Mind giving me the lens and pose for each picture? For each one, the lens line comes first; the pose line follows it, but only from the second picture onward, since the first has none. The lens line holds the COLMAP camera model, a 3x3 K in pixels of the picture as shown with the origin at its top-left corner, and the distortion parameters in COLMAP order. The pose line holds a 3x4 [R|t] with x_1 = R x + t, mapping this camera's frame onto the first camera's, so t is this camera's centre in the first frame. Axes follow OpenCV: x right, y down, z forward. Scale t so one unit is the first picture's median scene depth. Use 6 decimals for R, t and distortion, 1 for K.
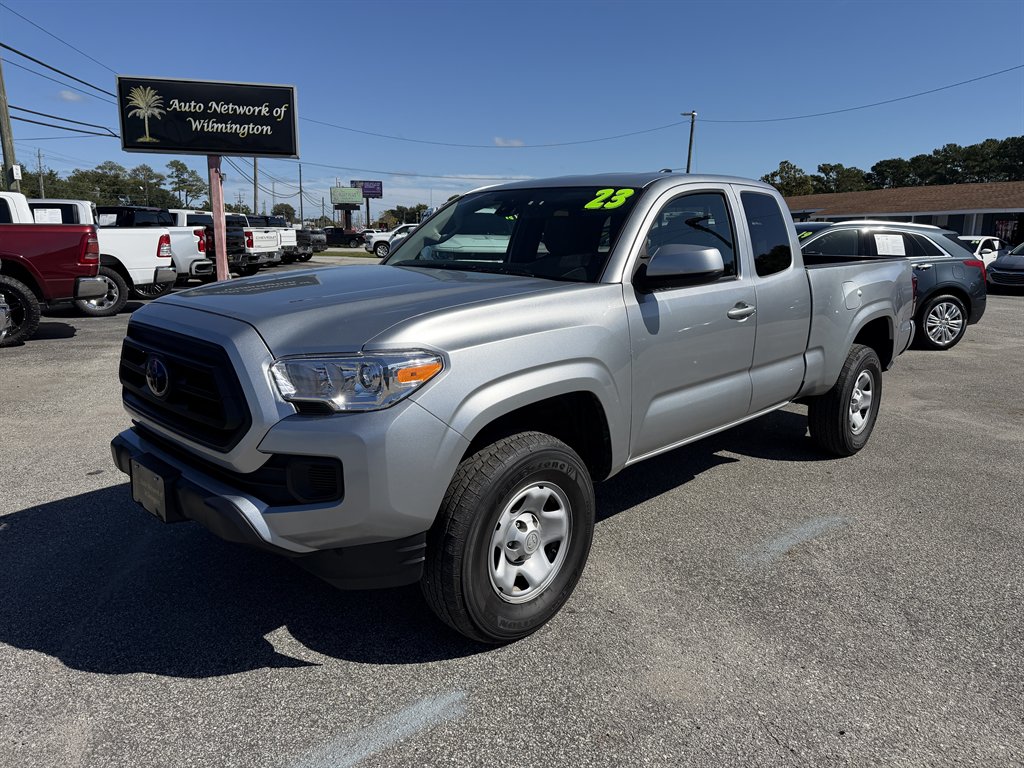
lens RADIAL K [[726.9, 0, 516.1], [0, 726.9, 380.3], [0, 0, 1]] dist [0.036668, -0.051917]
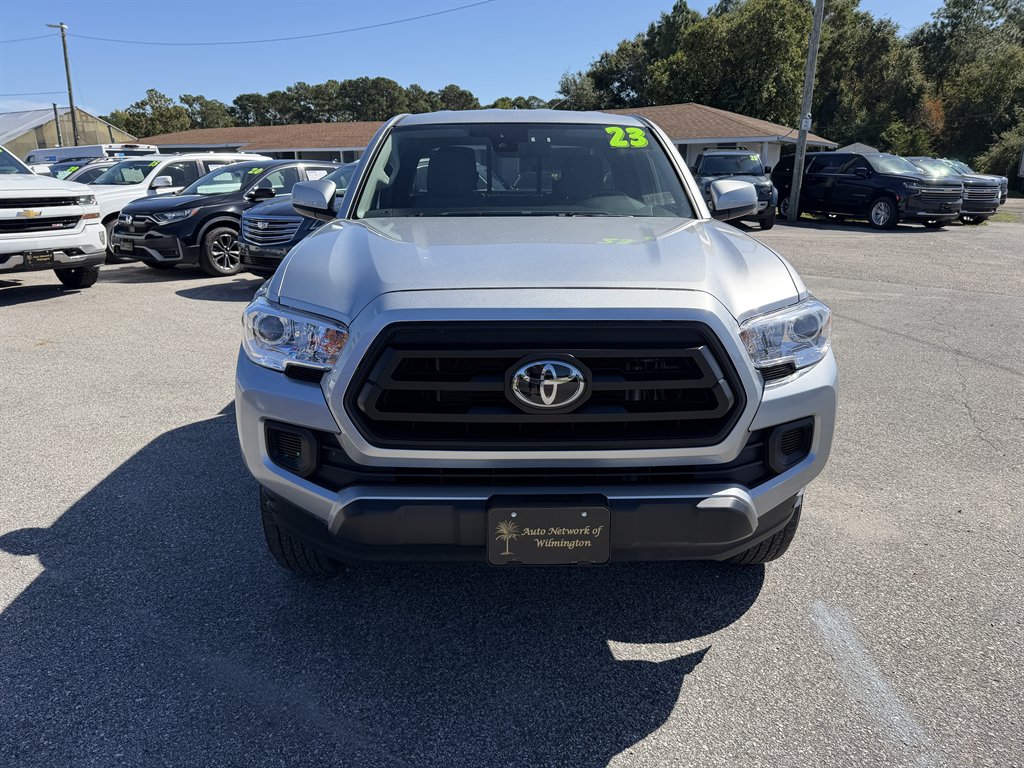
lens RADIAL K [[726.9, 0, 516.1], [0, 726.9, 380.3], [0, 0, 1]] dist [0.036668, -0.051917]
pose [[0.692536, -0.211160, 0.689787, -0.163942], [0.152274, 0.977445, 0.146337, -0.019491], [-0.705129, 0.003693, 0.709070, 0.082021]]
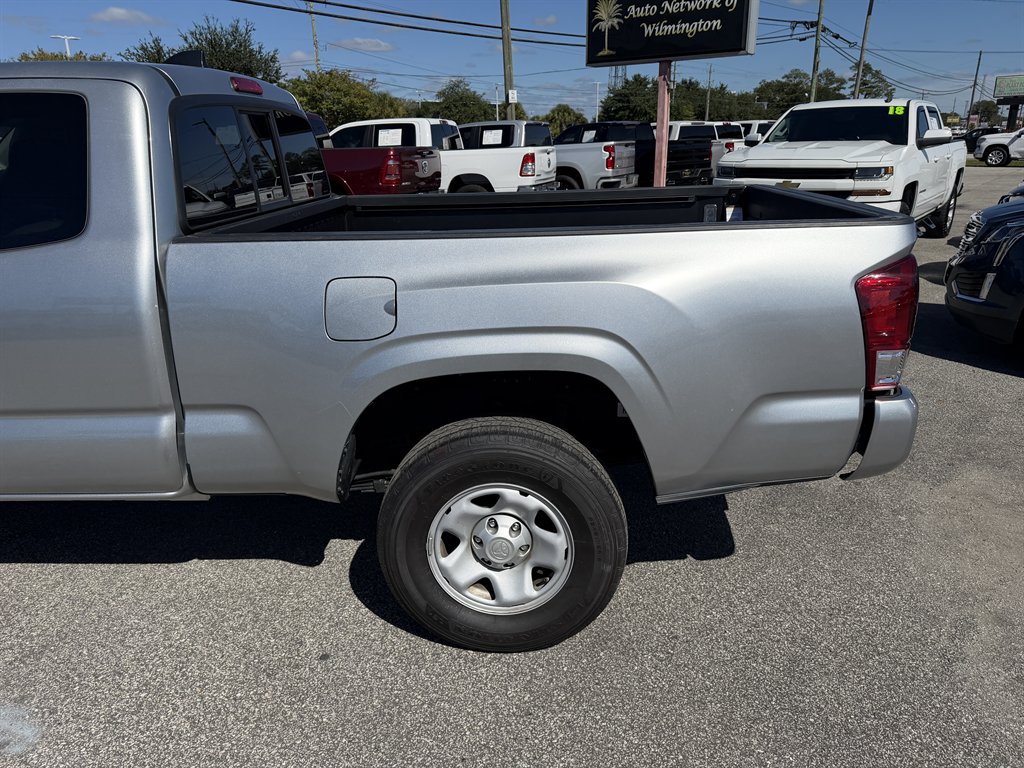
lens RADIAL K [[720.3, 0, 512.1], [0, 720.3, 393.2], [0, 0, 1]] dist [0.040917, -0.047975]
pose [[0.643505, 0.226609, -0.731129, 0.248867], [-0.124414, 0.973436, 0.192207, -0.045399], [0.755263, -0.032723, 0.654605, 0.221906]]
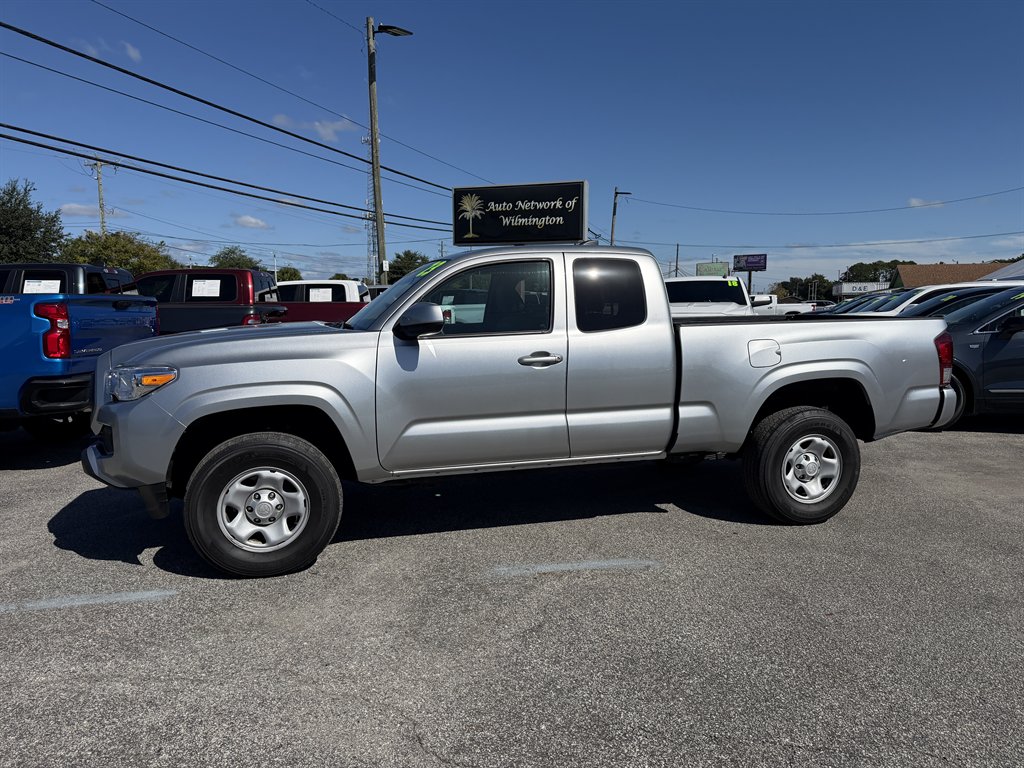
lens RADIAL K [[714.7, 0, 519.0], [0, 714.7, 392.0], [0, 0, 1]] dist [0.153321, -0.231193]
pose [[0.861961, 0.042162, -0.505218, 0.199669], [-0.084068, 0.994626, -0.060426, 0.006431], [0.499955, 0.094558, 0.860874, 0.000018]]
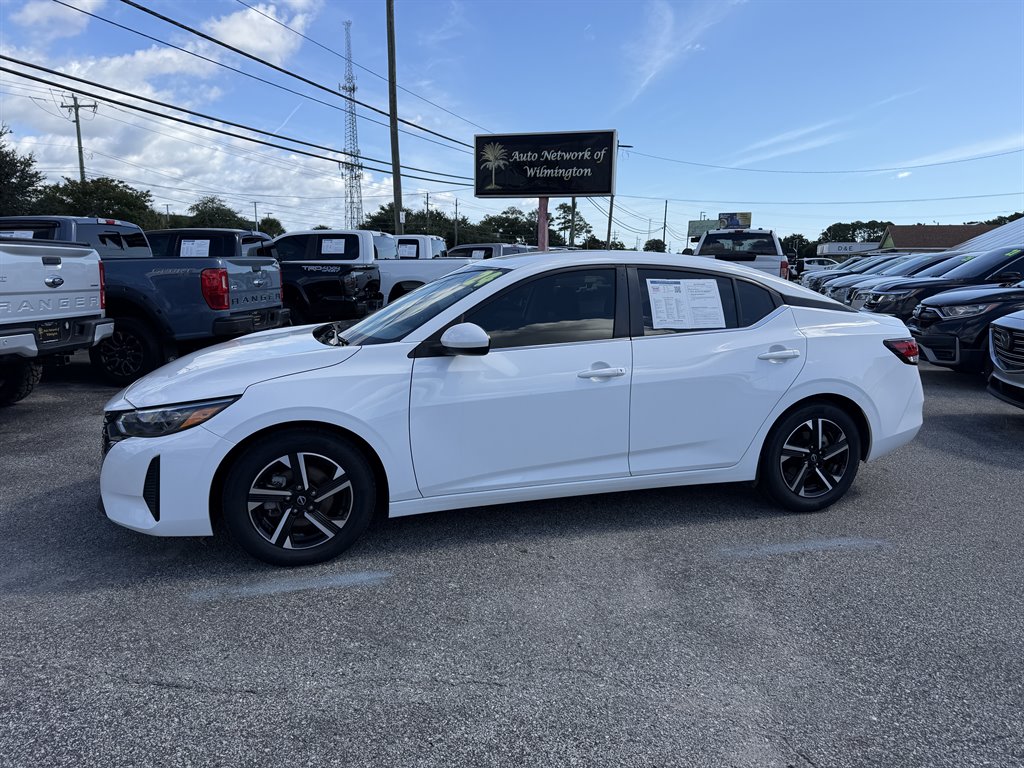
lens RADIAL K [[714.7, 0, 519.0], [0, 714.7, 392.0], [0, 0, 1]] dist [0.153321, -0.231193]
pose [[0.879838, 0.076983, -0.468997, 0.116400], [-0.089969, 0.995930, -0.005305, 0.010396], [0.466680, 0.046863, 0.883184, -0.017977]]
